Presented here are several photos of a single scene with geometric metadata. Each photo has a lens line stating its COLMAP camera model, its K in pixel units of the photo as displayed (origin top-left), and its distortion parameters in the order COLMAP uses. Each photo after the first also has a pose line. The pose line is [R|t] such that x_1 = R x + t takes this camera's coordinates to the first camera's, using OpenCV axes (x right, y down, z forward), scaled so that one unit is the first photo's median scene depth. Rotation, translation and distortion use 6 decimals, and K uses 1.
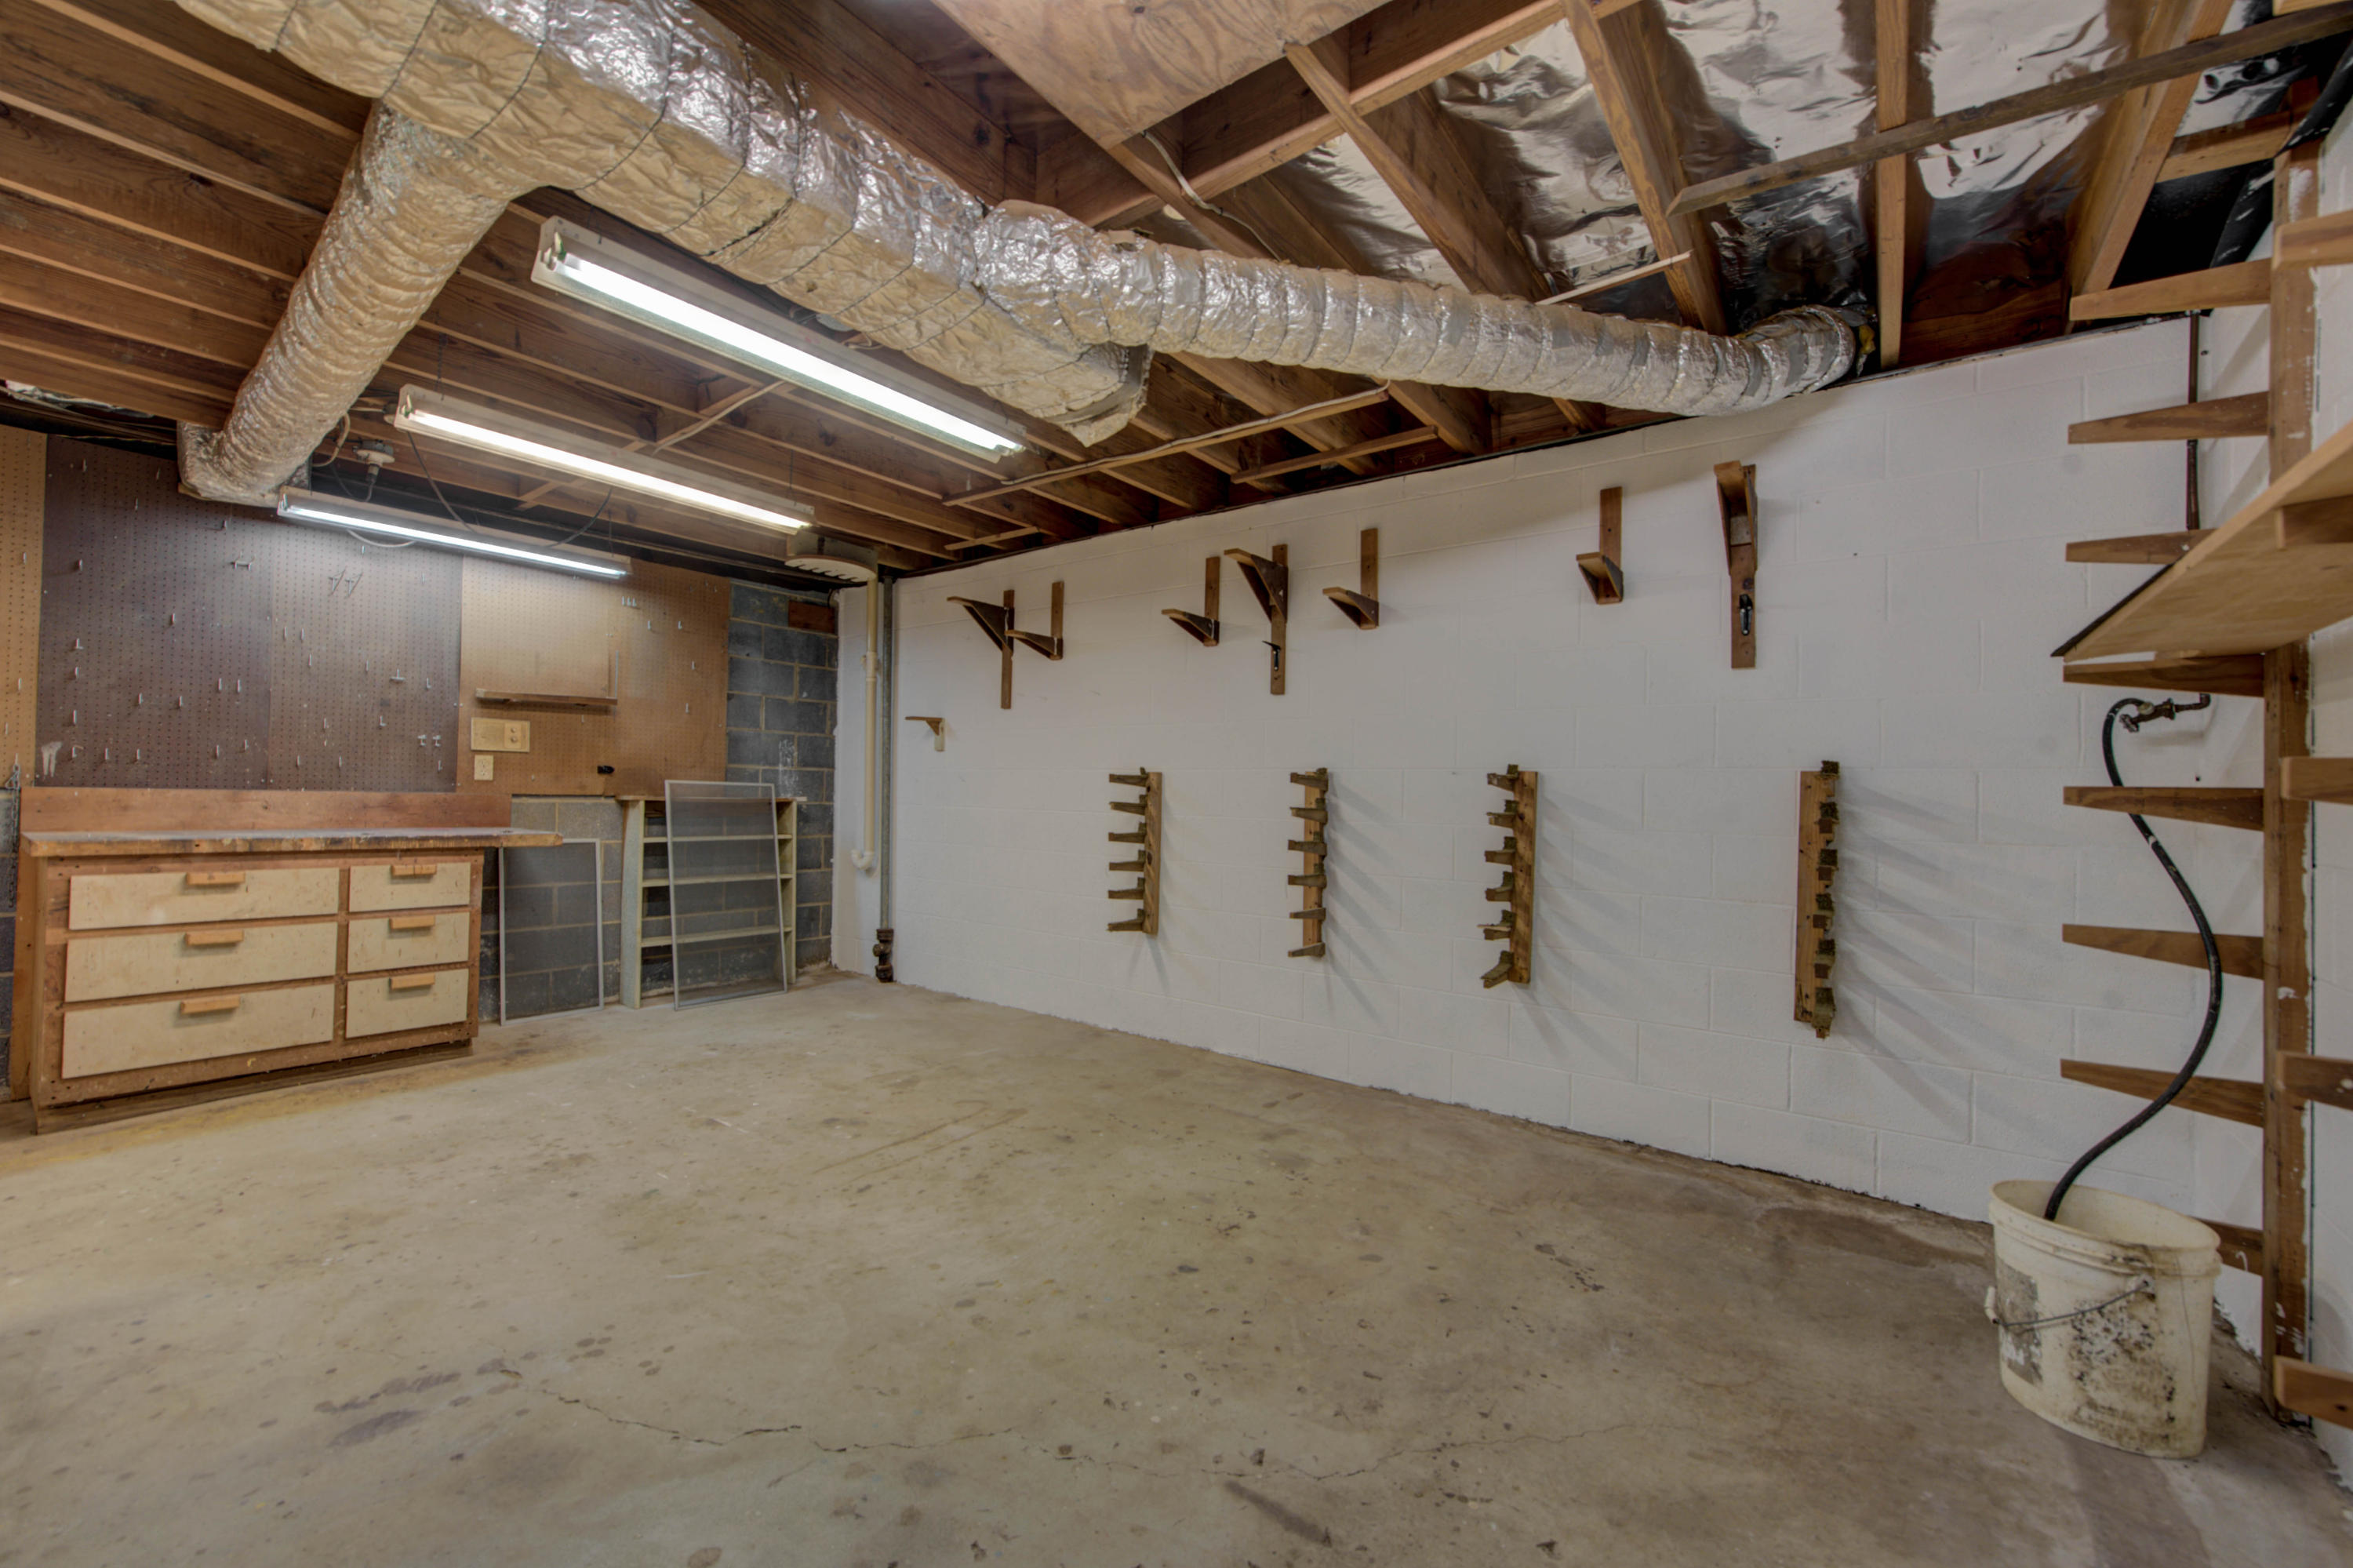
lens RADIAL K [[921.6, 0, 1176.5], [0, 921.6, 784.0], [0, 0, 1]] dist [0.014293, -0.005641]
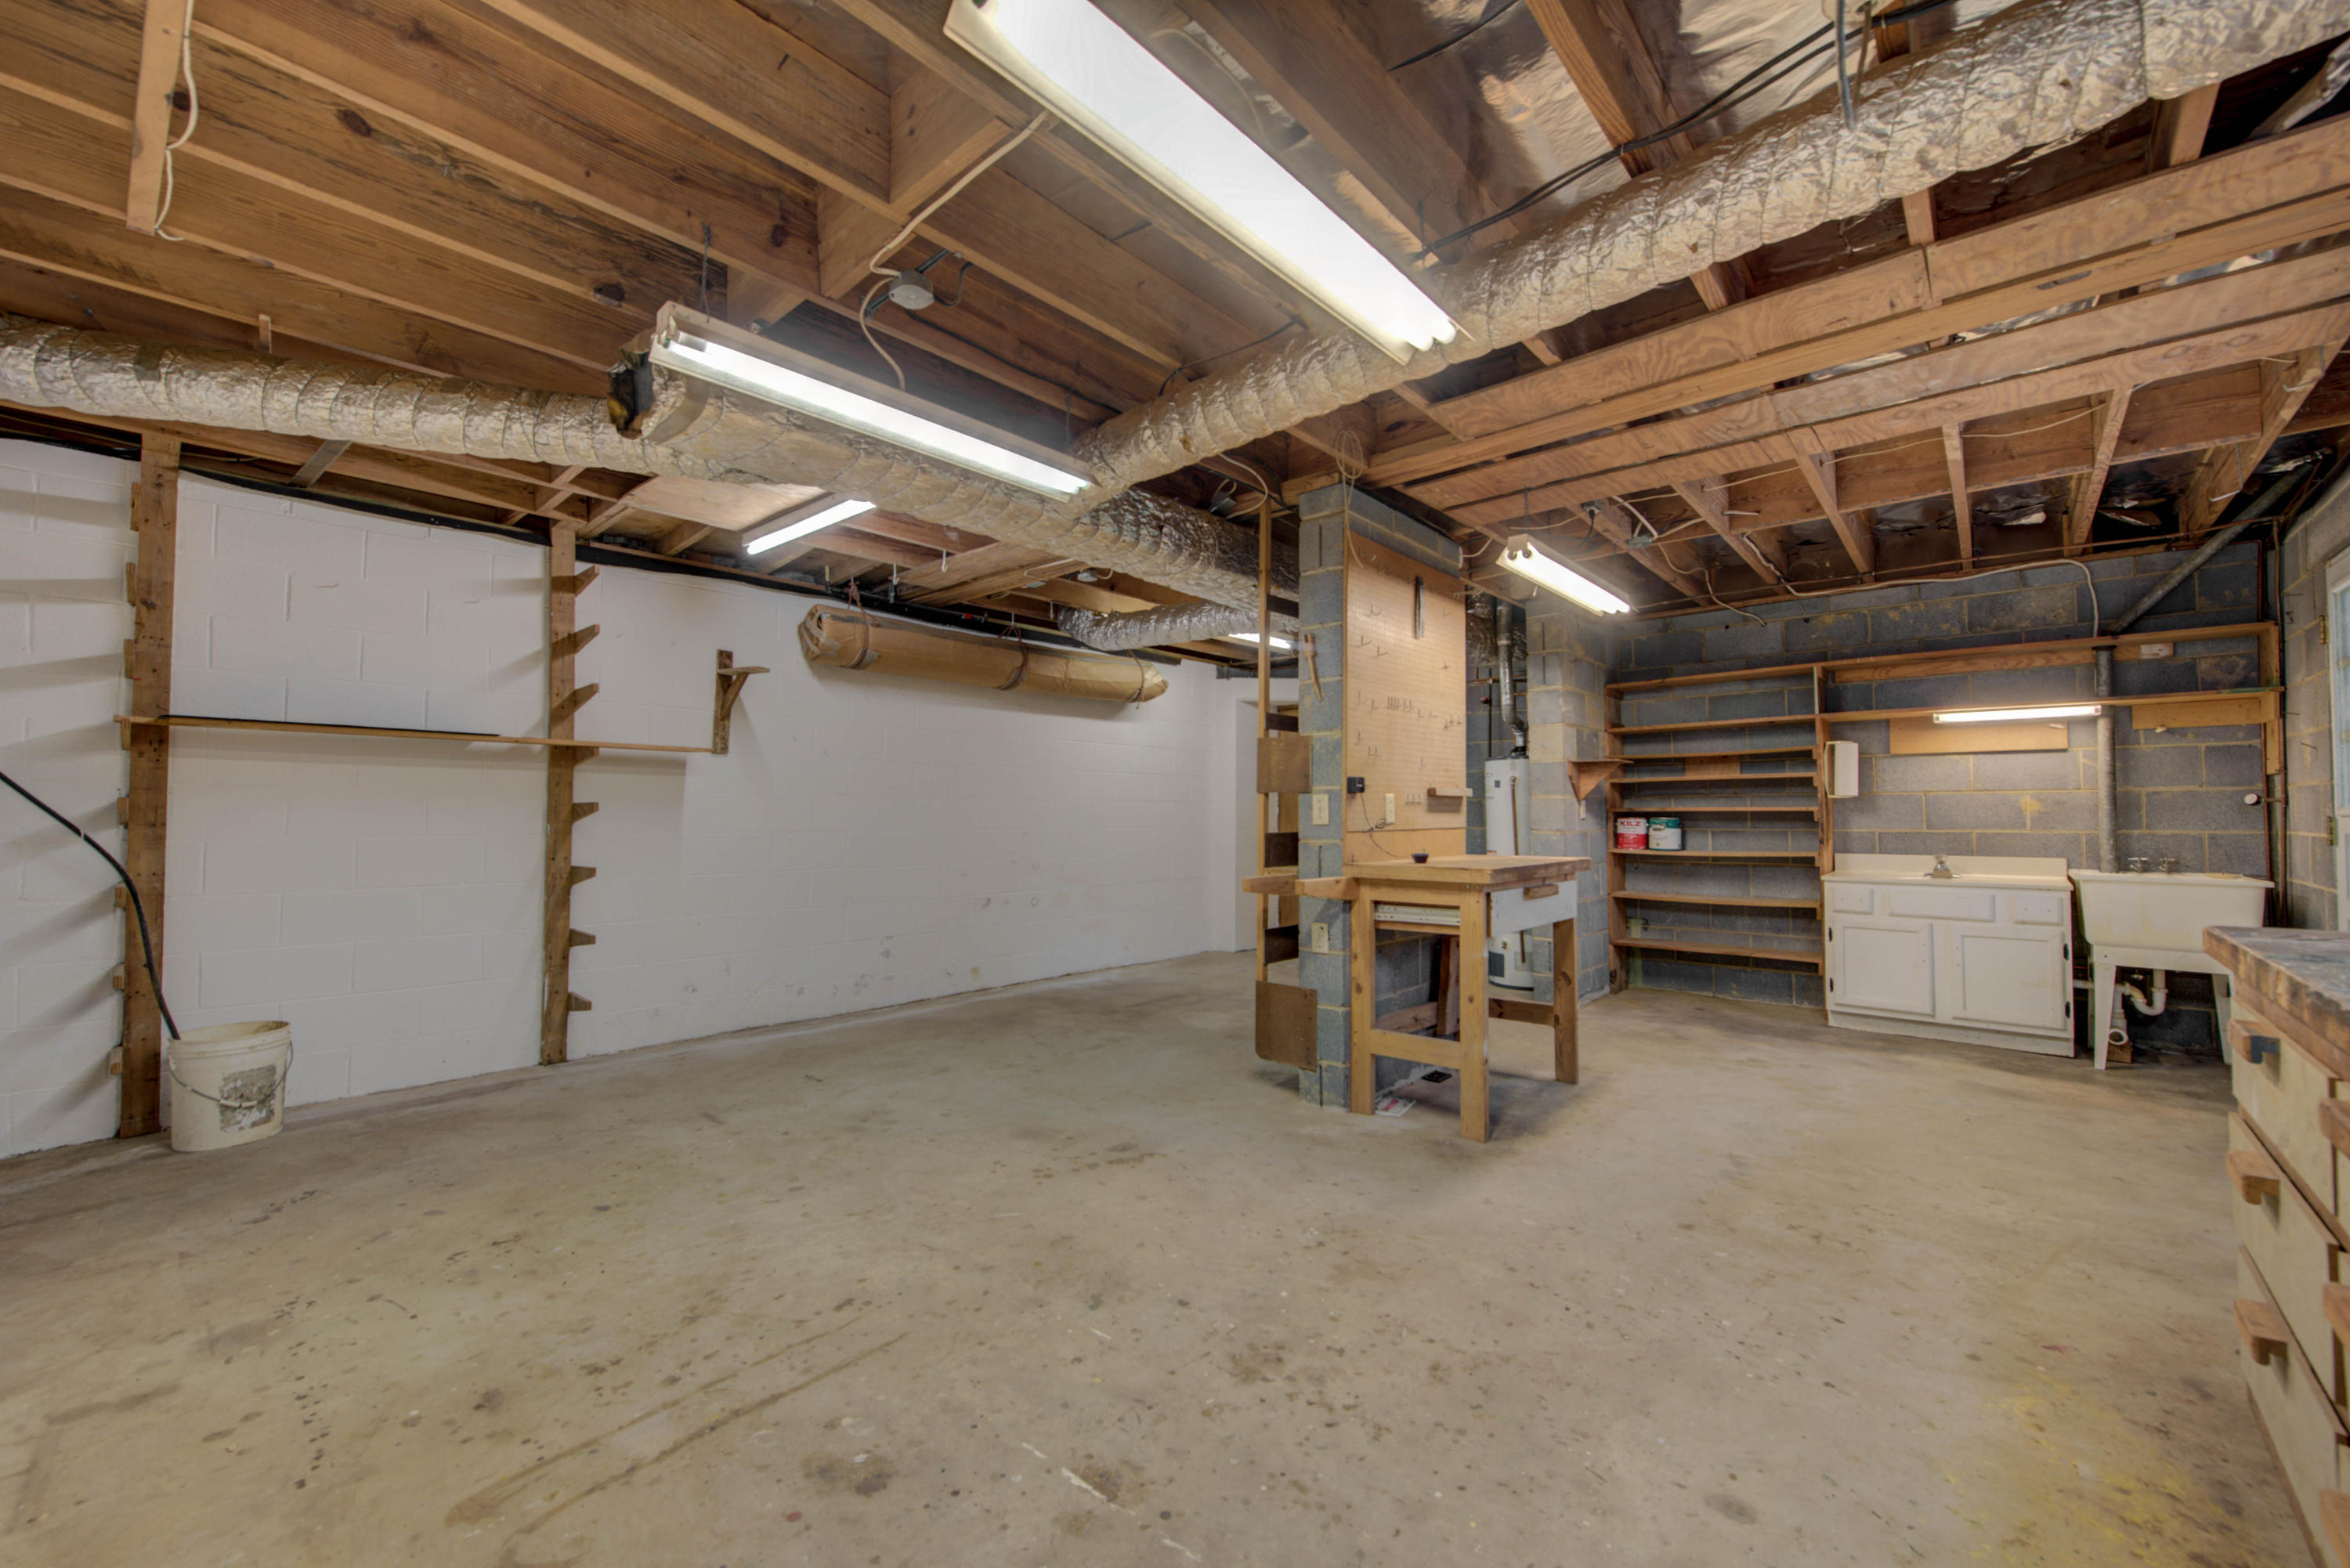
lens RADIAL K [[920.3, 0, 1175.0], [0, 920.3, 784.0], [0, 0, 1]] dist [0.014293, -0.005641]
pose [[-0.996084, -0.014228, 0.087265, -0.742390], [-0.018351, 0.998744, -0.046620, 0.015119], [-0.086492, -0.048039, -0.995094, 1.940042]]
